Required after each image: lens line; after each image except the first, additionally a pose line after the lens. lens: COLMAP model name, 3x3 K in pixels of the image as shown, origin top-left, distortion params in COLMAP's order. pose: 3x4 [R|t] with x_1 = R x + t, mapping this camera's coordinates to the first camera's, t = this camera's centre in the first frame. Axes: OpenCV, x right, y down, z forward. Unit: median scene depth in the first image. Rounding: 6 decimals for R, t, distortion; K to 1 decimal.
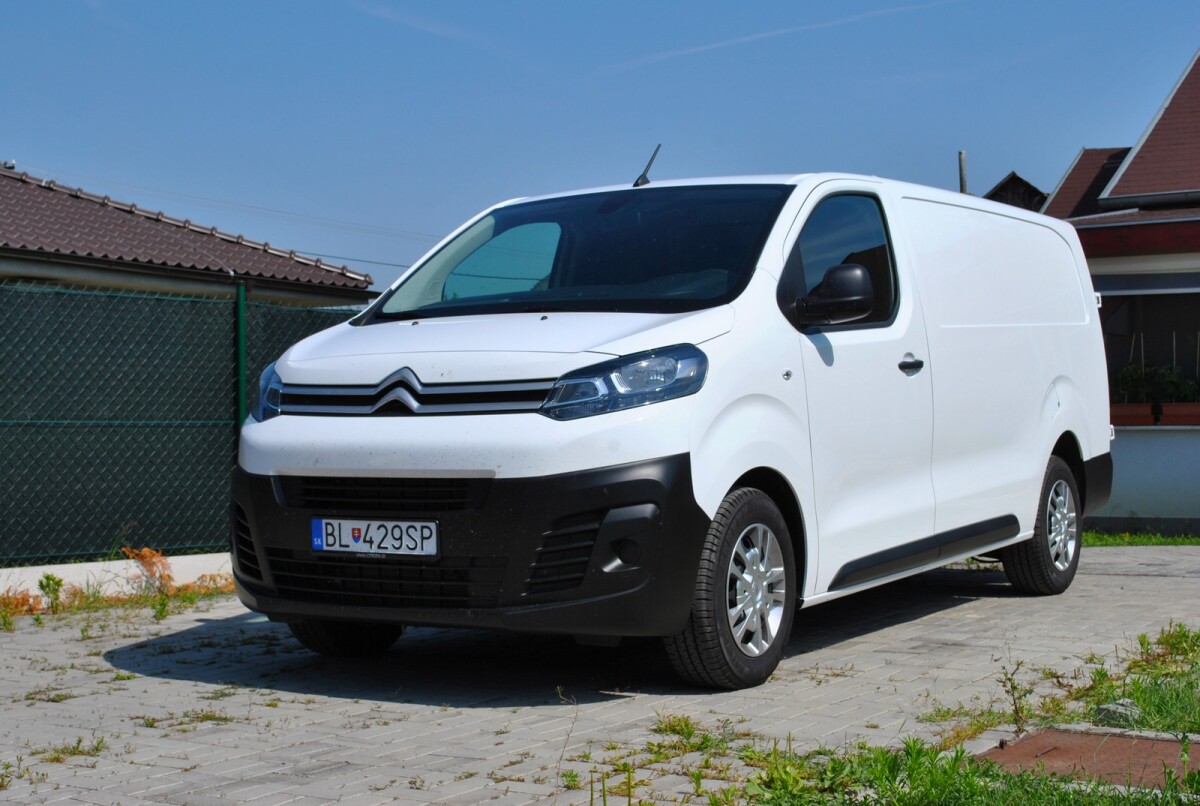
lens RADIAL K [[1785.7, 0, 596.3], [0, 1785.7, 406.3], [0, 0, 1]] dist [-0.027603, 0.000000]
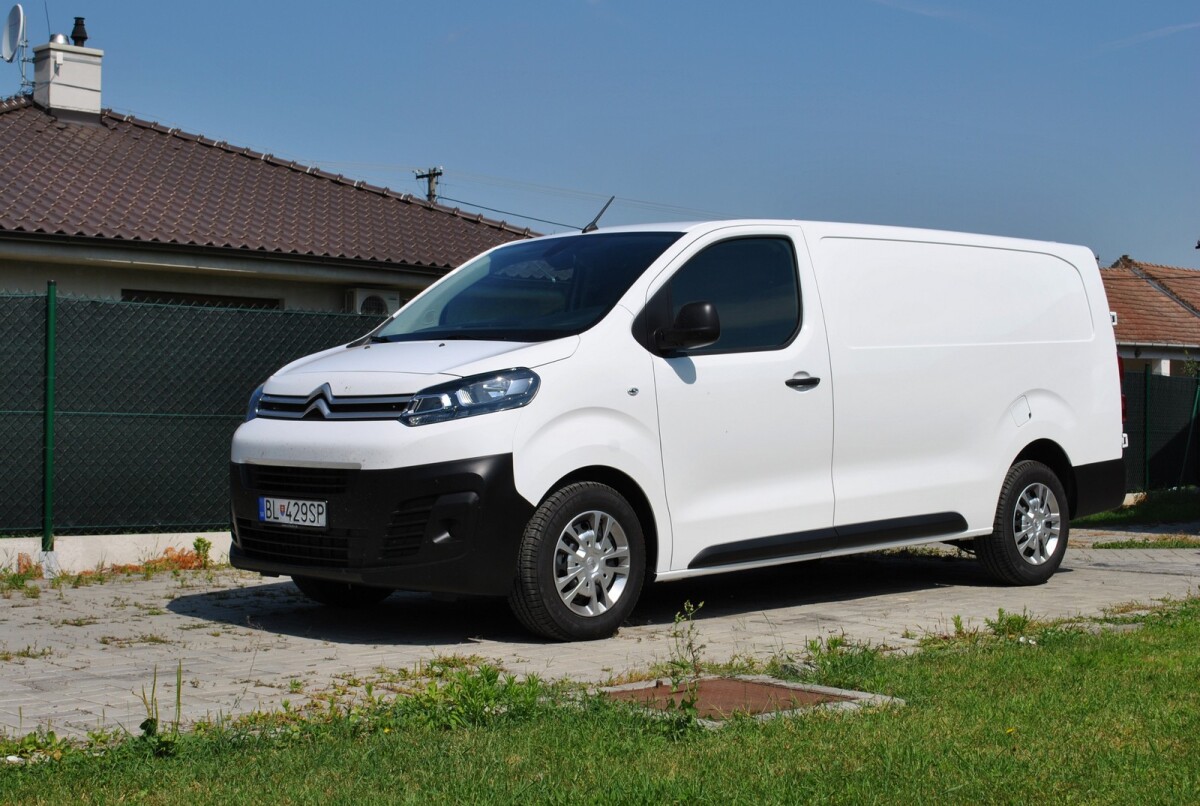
lens RADIAL K [[1785.7, 0, 605.1], [0, 1785.7, 403.1], [0, 0, 1]] dist [-0.027603, 0.000000]
pose [[0.966263, 0.013265, -0.257214, 0.427485], [-0.012116, 0.999908, 0.006051, -0.017695], [0.257271, -0.002731, 0.966336, -0.211510]]
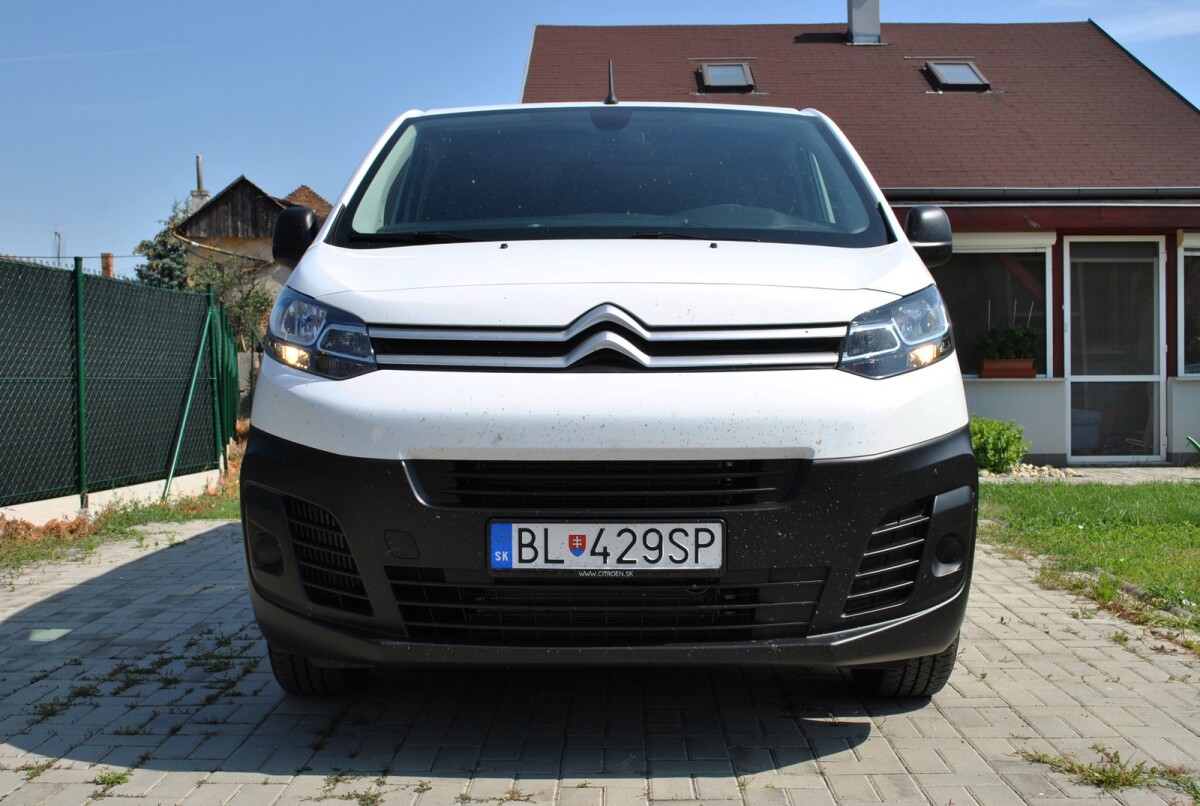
lens RADIAL K [[1427.8, 0, 600.0], [0, 1427.8, 400.9], [0, 0, 1]] dist [-0.196484, 0.000000]
pose [[0.856284, -0.002821, 0.516497, -0.402177], [-0.008127, 0.999788, 0.018934, 0.006207], [-0.516441, -0.020410, 0.856080, 0.518400]]
